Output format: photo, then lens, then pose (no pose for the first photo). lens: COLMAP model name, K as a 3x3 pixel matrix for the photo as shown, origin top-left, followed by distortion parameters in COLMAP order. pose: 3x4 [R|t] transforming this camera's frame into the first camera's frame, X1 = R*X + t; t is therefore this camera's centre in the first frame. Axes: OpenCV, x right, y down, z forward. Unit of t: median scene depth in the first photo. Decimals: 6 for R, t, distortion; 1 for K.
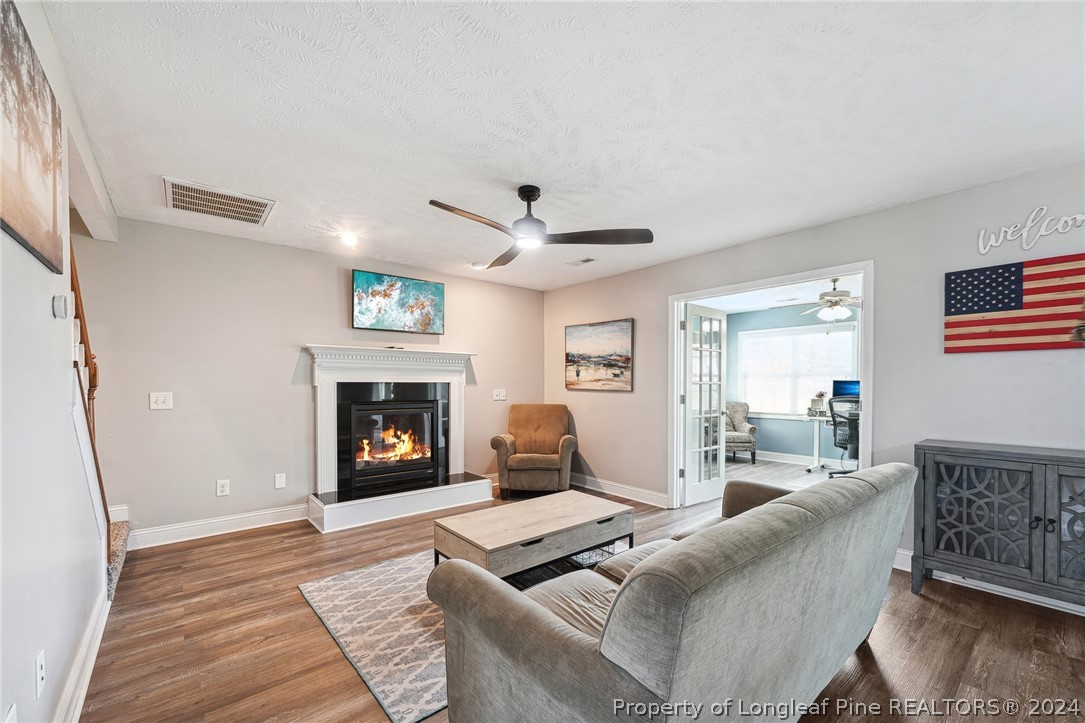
lens RADIAL K [[444.1, 0, 539.7], [0, 444.1, 381.8], [0, 0, 1]] dist [-0.000449, 0.000105]
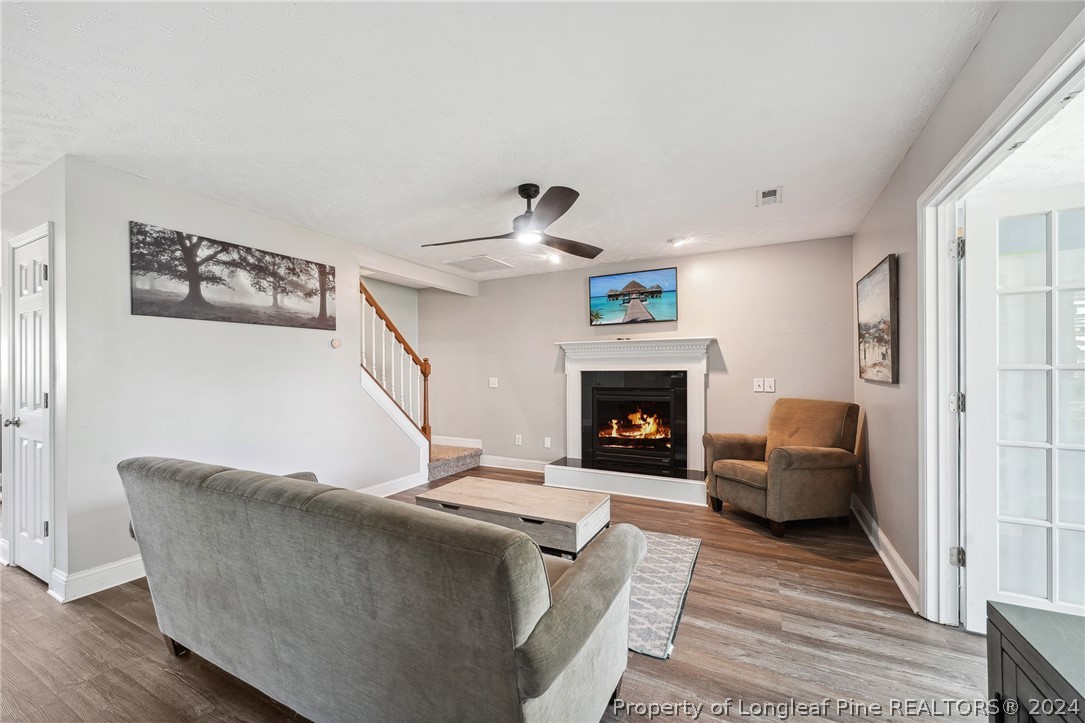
lens RADIAL K [[421.1, 0, 540.6], [0, 421.1, 371.8], [0, 0, 1]] dist [-0.000648, -0.000013]
pose [[0.370749, -0.001177, -0.928732, 0.546074], [0.008848, 0.999958, 0.002265, 0.000964], [0.928691, -0.009057, 0.370744, 0.396121]]
